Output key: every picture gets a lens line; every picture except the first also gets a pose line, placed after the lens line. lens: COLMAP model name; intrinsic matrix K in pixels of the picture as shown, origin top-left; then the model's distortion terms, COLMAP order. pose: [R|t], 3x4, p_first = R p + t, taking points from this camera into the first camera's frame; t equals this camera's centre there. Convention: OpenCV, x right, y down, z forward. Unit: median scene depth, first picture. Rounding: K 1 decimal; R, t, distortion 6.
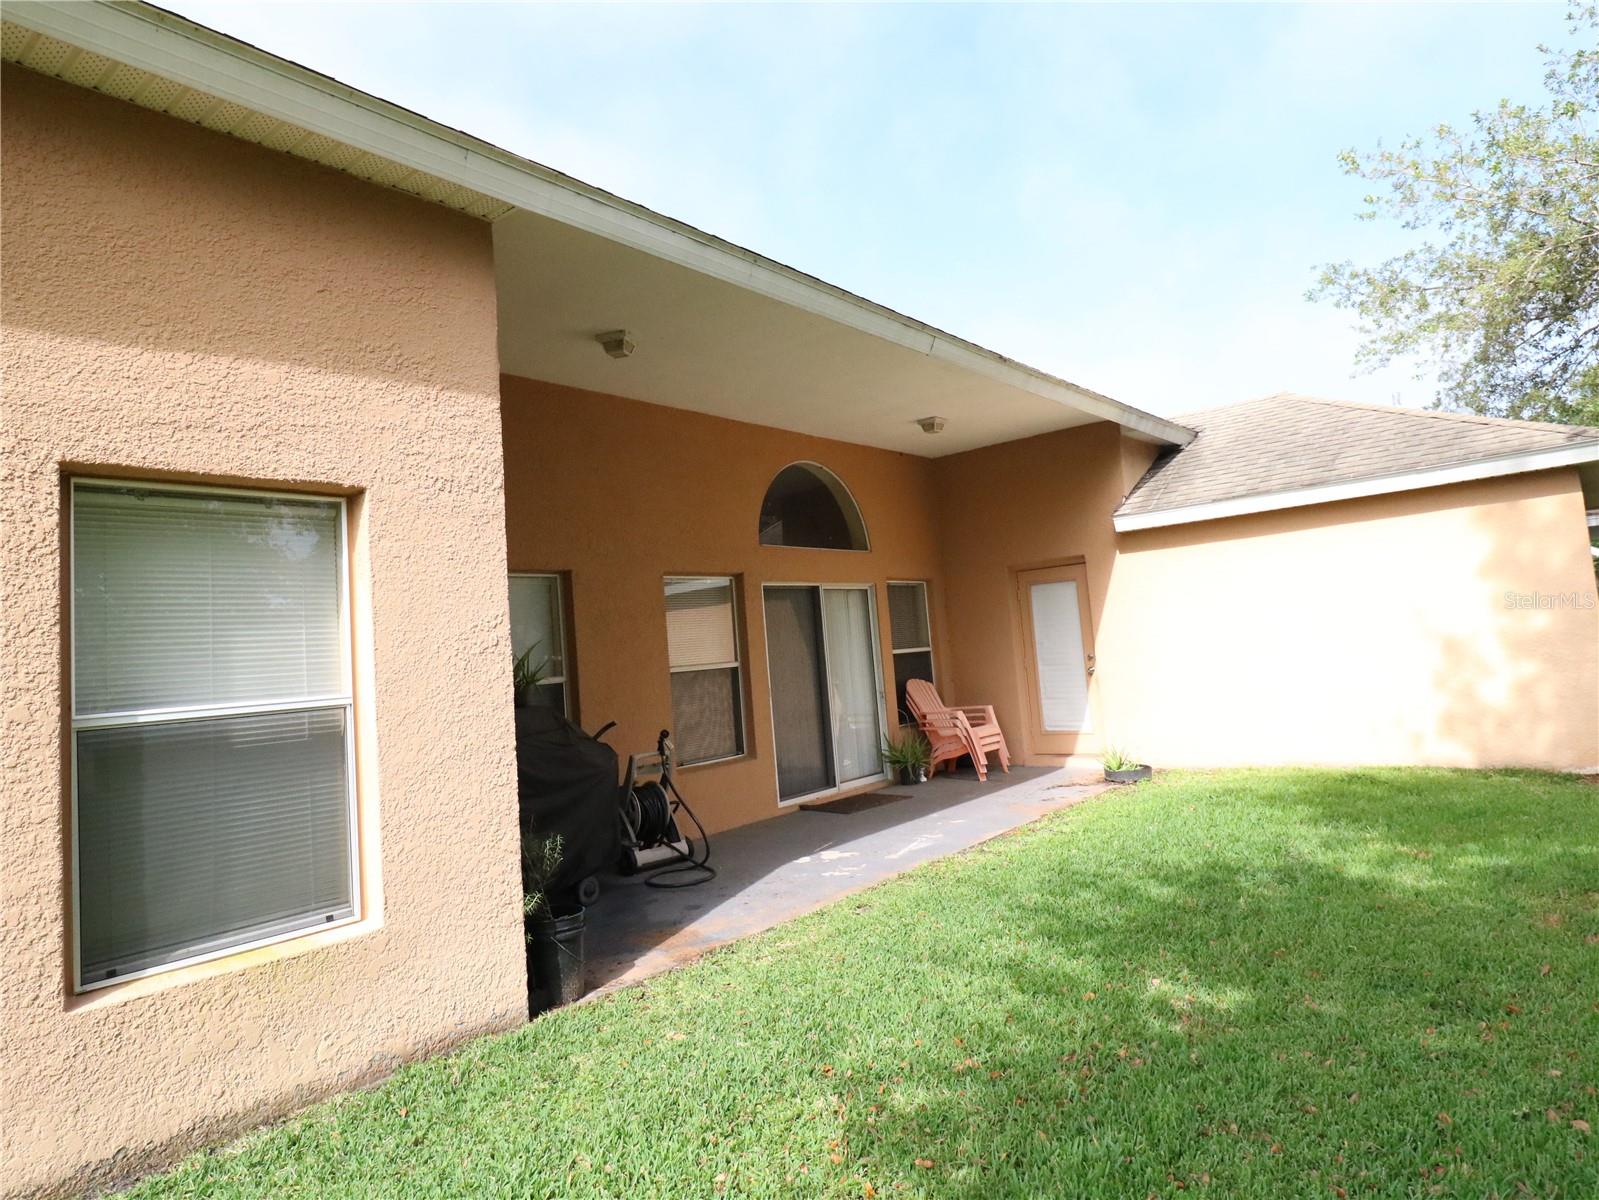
lens RADIAL K [[983.1, 0, 795.8], [0, 983.1, 584.7], [0, 0, 1]] dist [-0.000138, -0.001820]
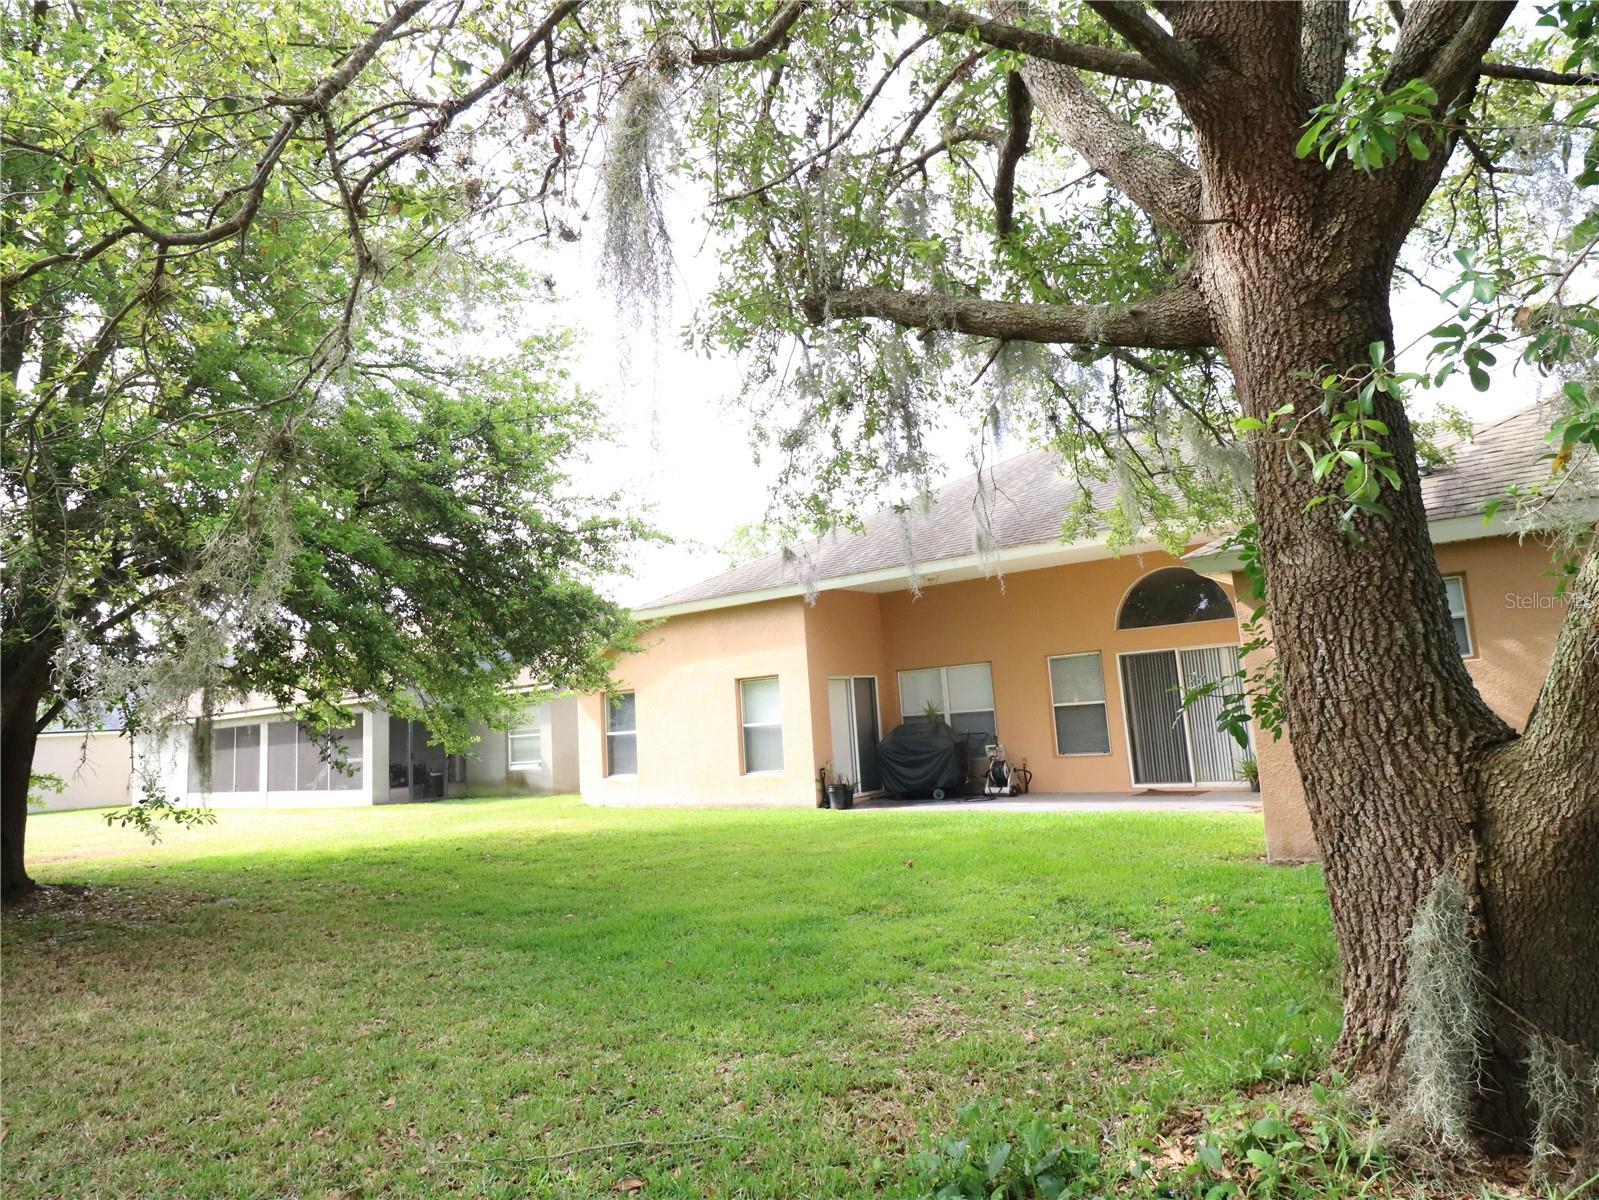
lens RADIAL K [[983.1, 0, 802.2], [0, 983.1, 597.6], [0, 0, 1]] dist [-0.000138, -0.001820]
pose [[0.034917, -0.051136, -0.998081, 2.474657], [0.132632, 0.990093, -0.046087, -0.138237], [0.990550, -0.130769, 0.041353, 0.616329]]
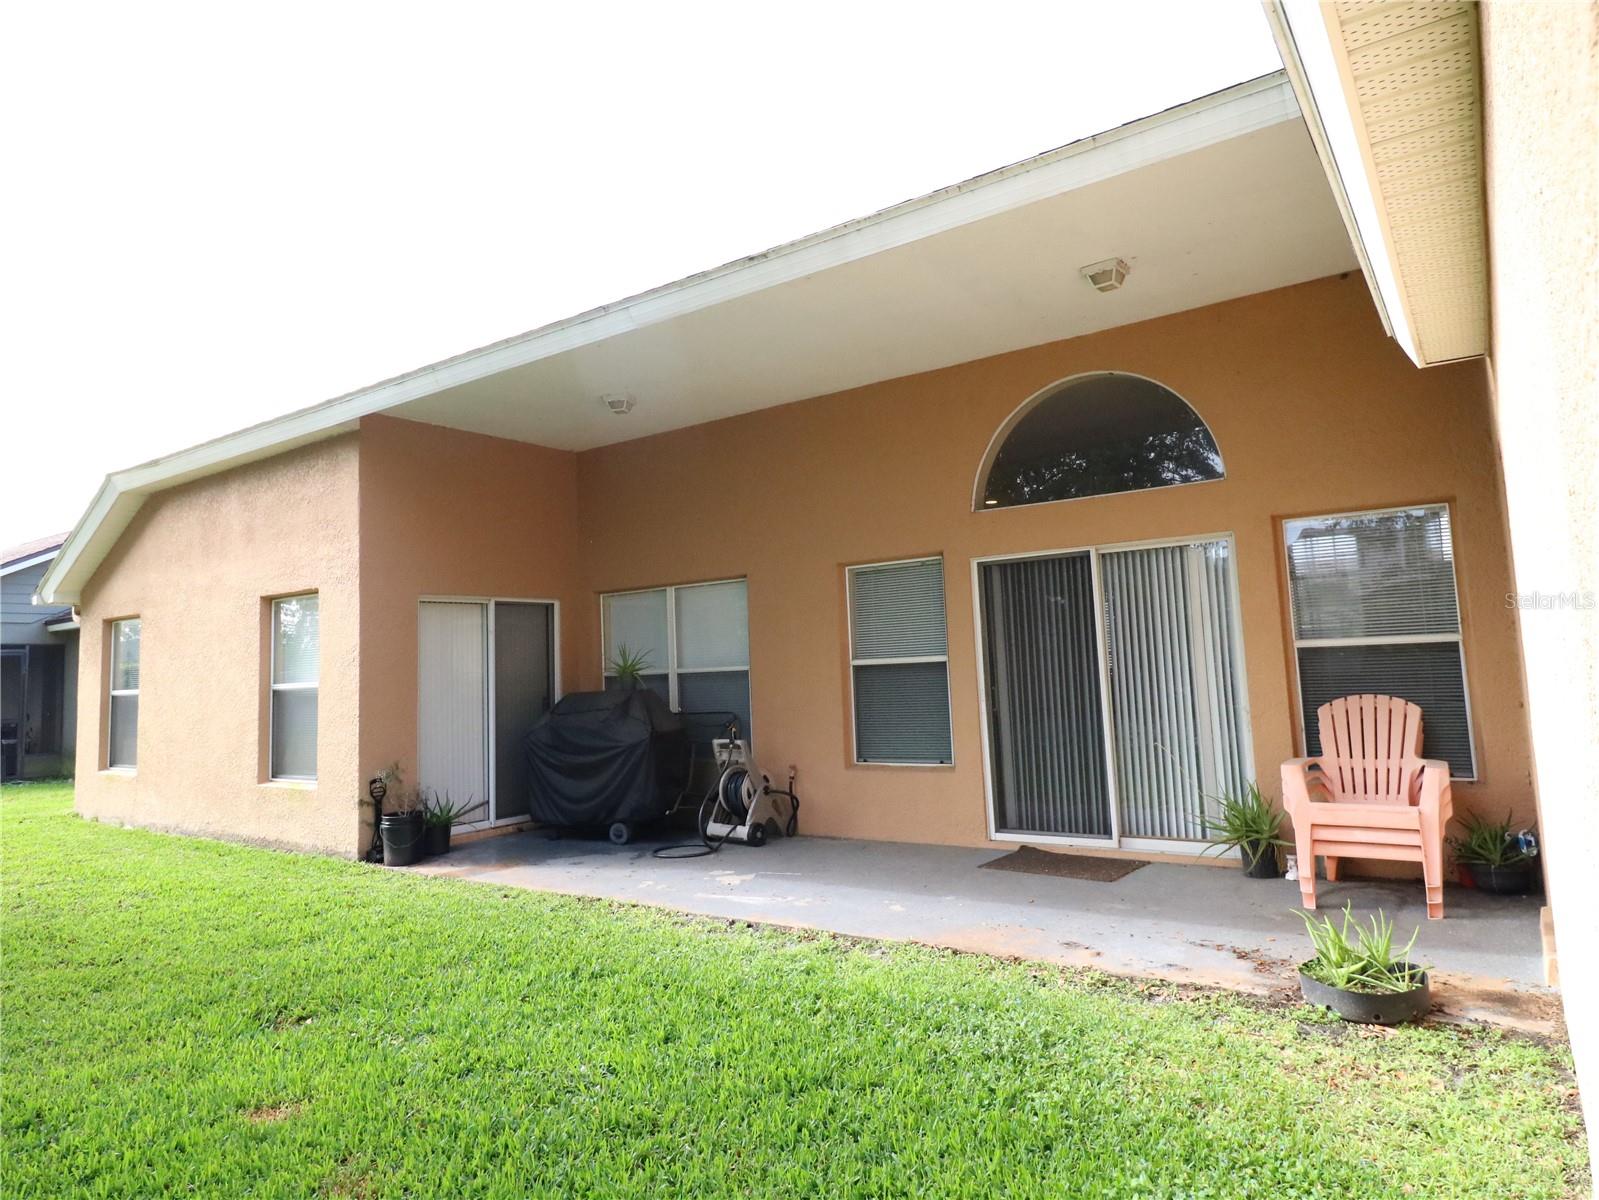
lens RADIAL K [[983.1, 0, 795.0], [0, 983.1, 599.3], [0, 0, 1]] dist [-0.000138, -0.001820]
pose [[0.079146, 0.003611, -0.996856, 1.147337], [0.105460, 0.994351, 0.011975, 0.008786], [0.991269, -0.106076, 0.078318, 1.192927]]
